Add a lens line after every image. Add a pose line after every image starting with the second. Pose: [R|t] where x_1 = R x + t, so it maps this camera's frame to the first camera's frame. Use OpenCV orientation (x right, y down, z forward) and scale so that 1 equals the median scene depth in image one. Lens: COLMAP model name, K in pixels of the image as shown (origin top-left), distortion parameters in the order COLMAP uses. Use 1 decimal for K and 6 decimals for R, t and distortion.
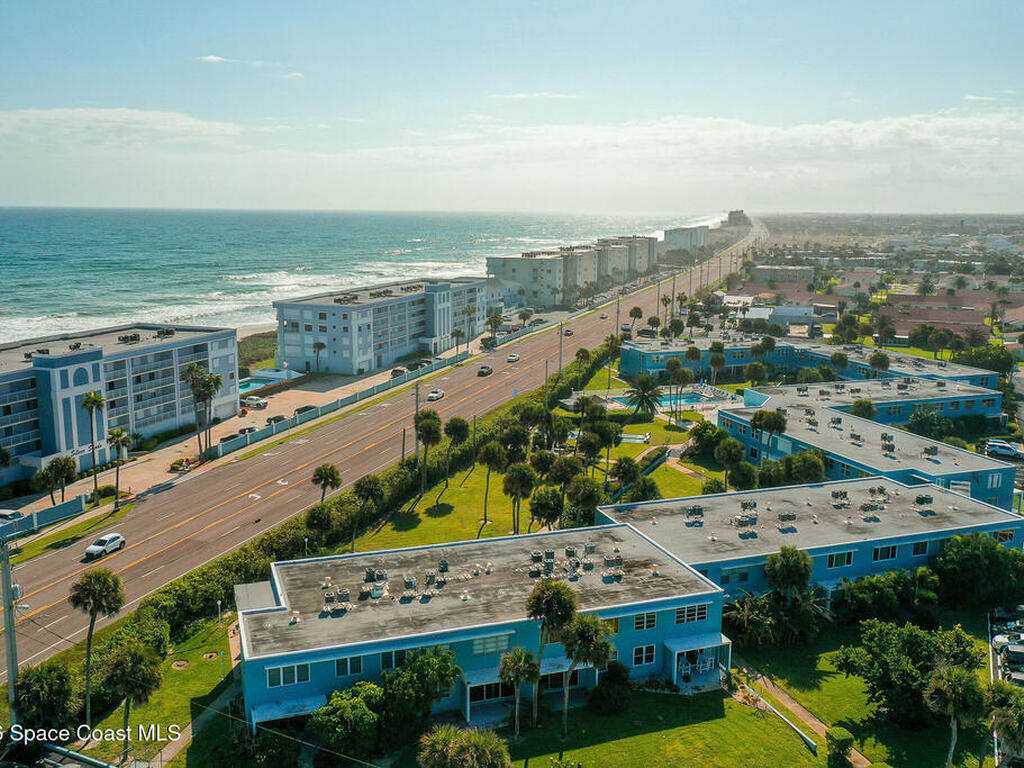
lens RADIAL K [[937.0, 0, 512.0], [0, 937.0, 384.0], [0, 0, 1]] dist [0.010004, -0.005336]
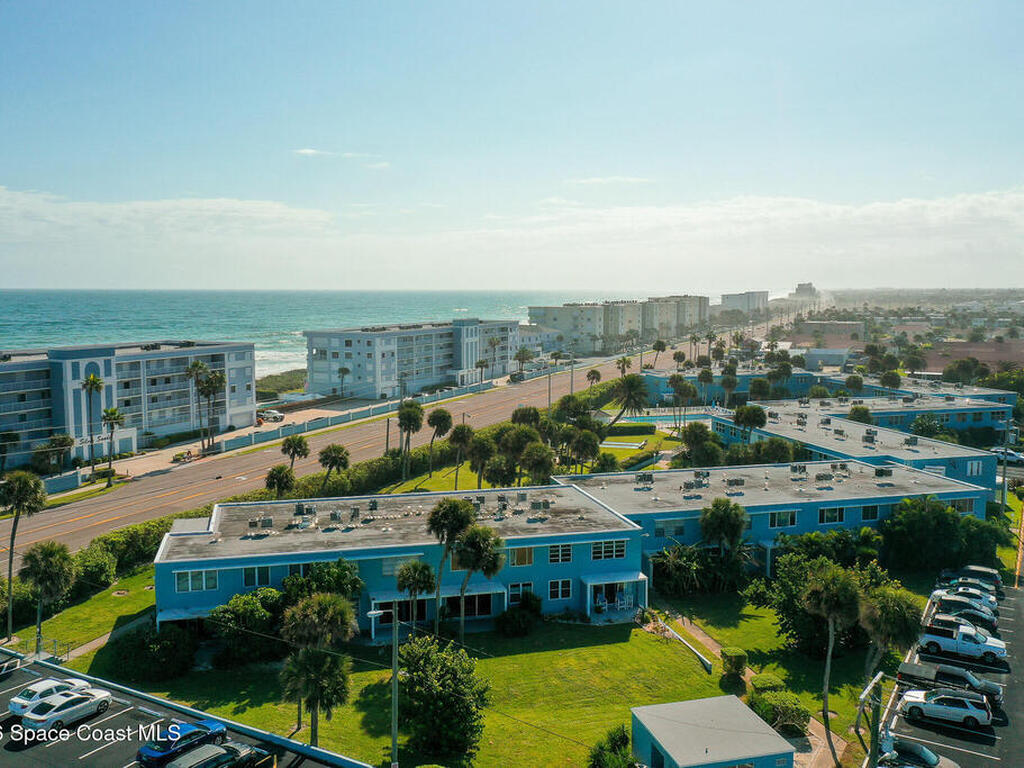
lens RADIAL K [[923.4, 0, 512.0], [0, 923.4, 384.0], [0, 0, 1]] dist [0.007736, -0.003751]
pose [[0.996676, 0.001133, -0.081454, 0.103699], [-0.007900, 0.996534, -0.082806, 0.092414], [0.081078, 0.083174, 0.993231, -0.006140]]
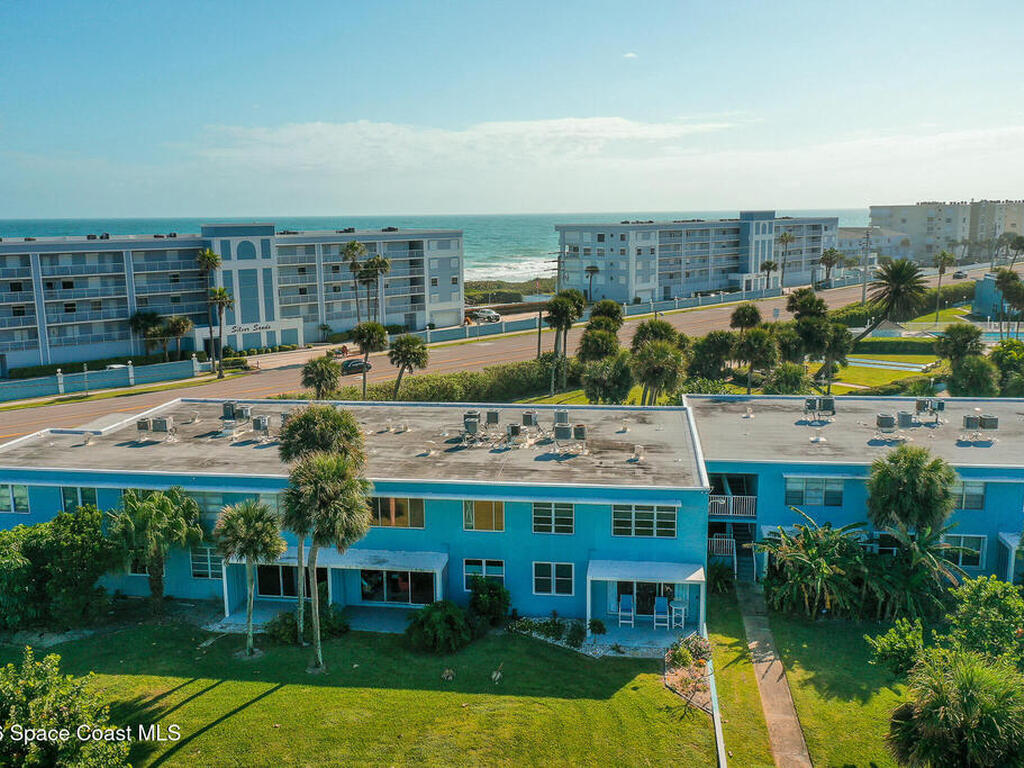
lens RADIAL K [[923.4, 0, 512.0], [0, 923.4, 384.0], [0, 0, 1]] dist [0.007736, -0.003751]
pose [[0.884793, 0.063942, -0.461577, 0.228767], [-0.064921, 0.997795, 0.013778, 0.098983], [0.461440, 0.017776, 0.886993, 0.291027]]
